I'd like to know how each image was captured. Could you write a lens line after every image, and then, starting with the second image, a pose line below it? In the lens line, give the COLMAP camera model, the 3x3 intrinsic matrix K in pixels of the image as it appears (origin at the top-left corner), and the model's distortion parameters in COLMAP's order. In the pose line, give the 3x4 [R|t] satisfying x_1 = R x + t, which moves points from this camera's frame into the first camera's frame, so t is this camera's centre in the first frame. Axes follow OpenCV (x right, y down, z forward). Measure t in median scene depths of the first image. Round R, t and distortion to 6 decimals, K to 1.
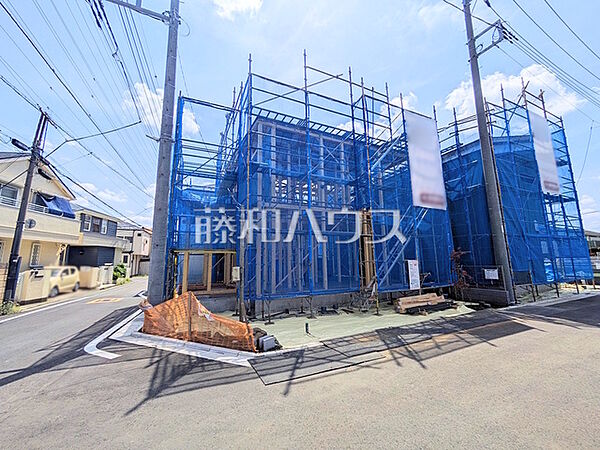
lens RADIAL K [[229.4, 0, 298.8], [0, 229.4, 225.4], [0, 0, 1]] dist [0.004046, 0.000115]
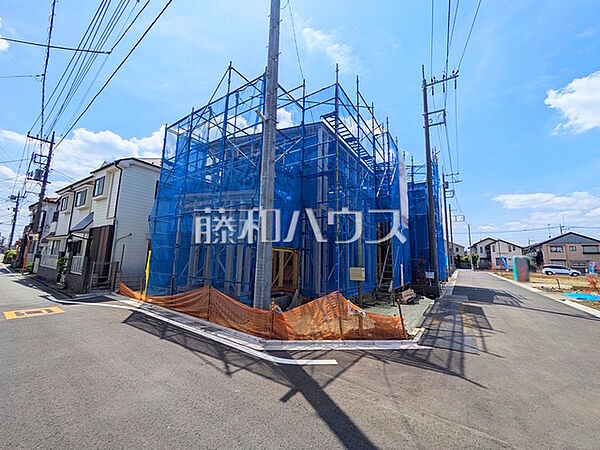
lens RADIAL K [[229.4, 0, 299.2], [0, 229.4, 226.9], [0, 0, 1]] dist [0.004046, 0.000115]
pose [[0.866617, 0.105974, 0.487590, -1.172894], [-0.107813, 0.993872, -0.024390, 0.050234], [-0.487187, -0.031432, 0.872732, 0.218248]]
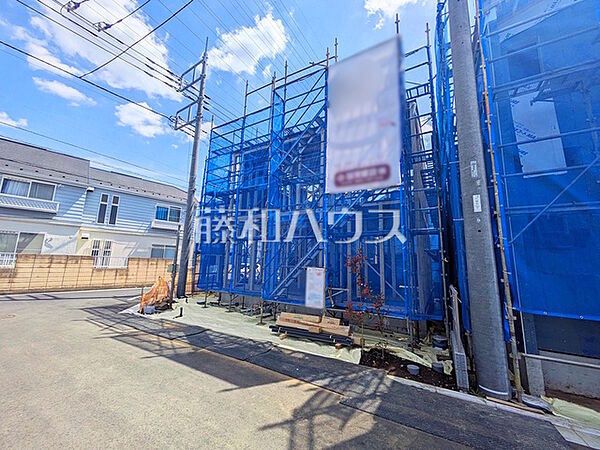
lens RADIAL K [[229.4, 0, 301.1], [0, 229.4, 222.4], [0, 0, 1]] dist [0.004046, 0.000115]
pose [[0.579640, -0.100607, -0.808638, 1.859505], [0.088661, 0.994244, -0.060145, 0.076370], [0.810035, -0.036832, 0.585224, 0.901260]]
